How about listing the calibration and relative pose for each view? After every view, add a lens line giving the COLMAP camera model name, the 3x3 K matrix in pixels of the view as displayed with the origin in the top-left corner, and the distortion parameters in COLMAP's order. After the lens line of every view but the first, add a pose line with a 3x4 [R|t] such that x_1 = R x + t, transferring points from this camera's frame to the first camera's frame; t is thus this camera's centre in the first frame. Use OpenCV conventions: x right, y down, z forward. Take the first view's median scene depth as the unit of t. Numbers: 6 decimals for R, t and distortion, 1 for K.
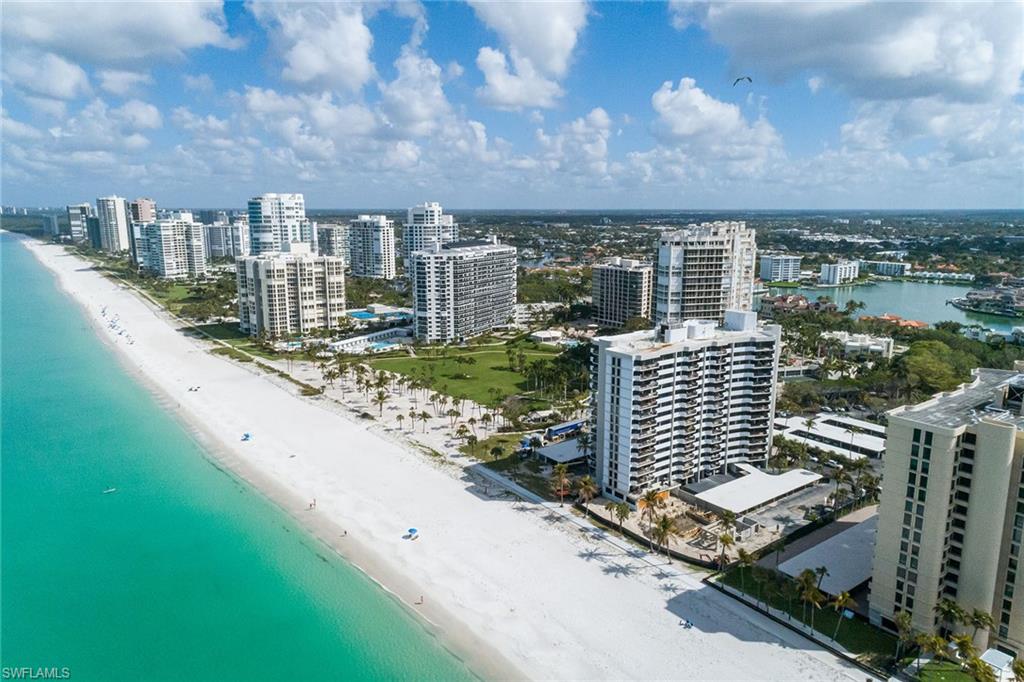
lens RADIAL K [[692.3, 0, 512.0], [0, 692.3, 341.0], [0, 0, 1]] dist [0.020726, 0.002733]
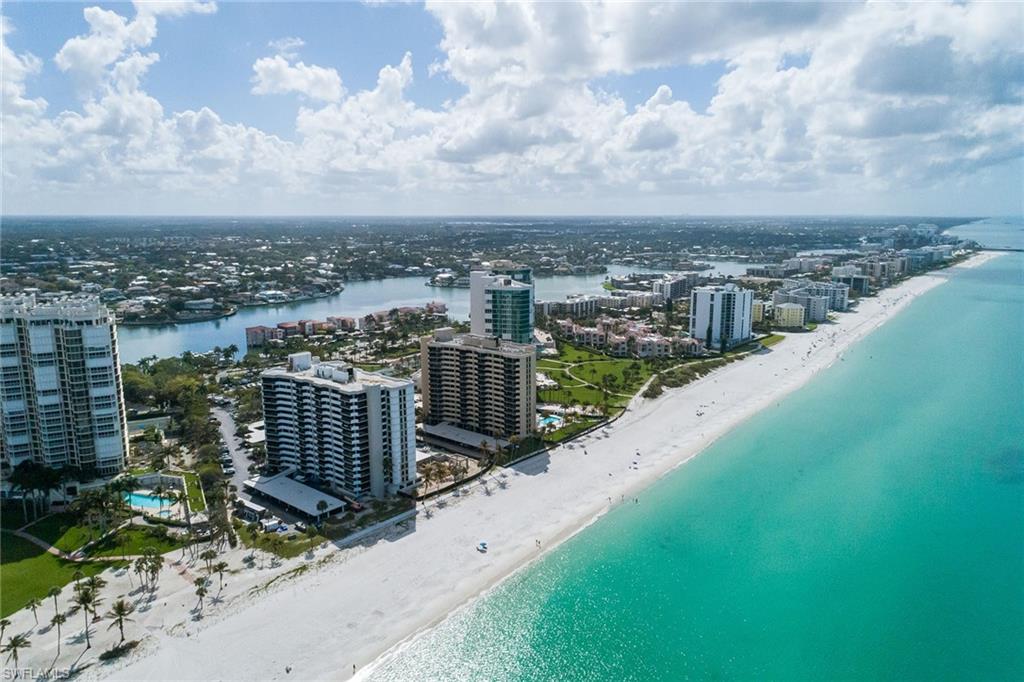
lens RADIAL K [[692.3, 0, 512.0], [0, 692.3, 341.0], [0, 0, 1]] dist [0.020726, 0.002733]
pose [[-0.232906, -0.178726, 0.955935, -1.231711], [0.185398, 0.956779, 0.224055, -0.345709], [-0.954663, 0.229412, -0.189704, 1.024166]]
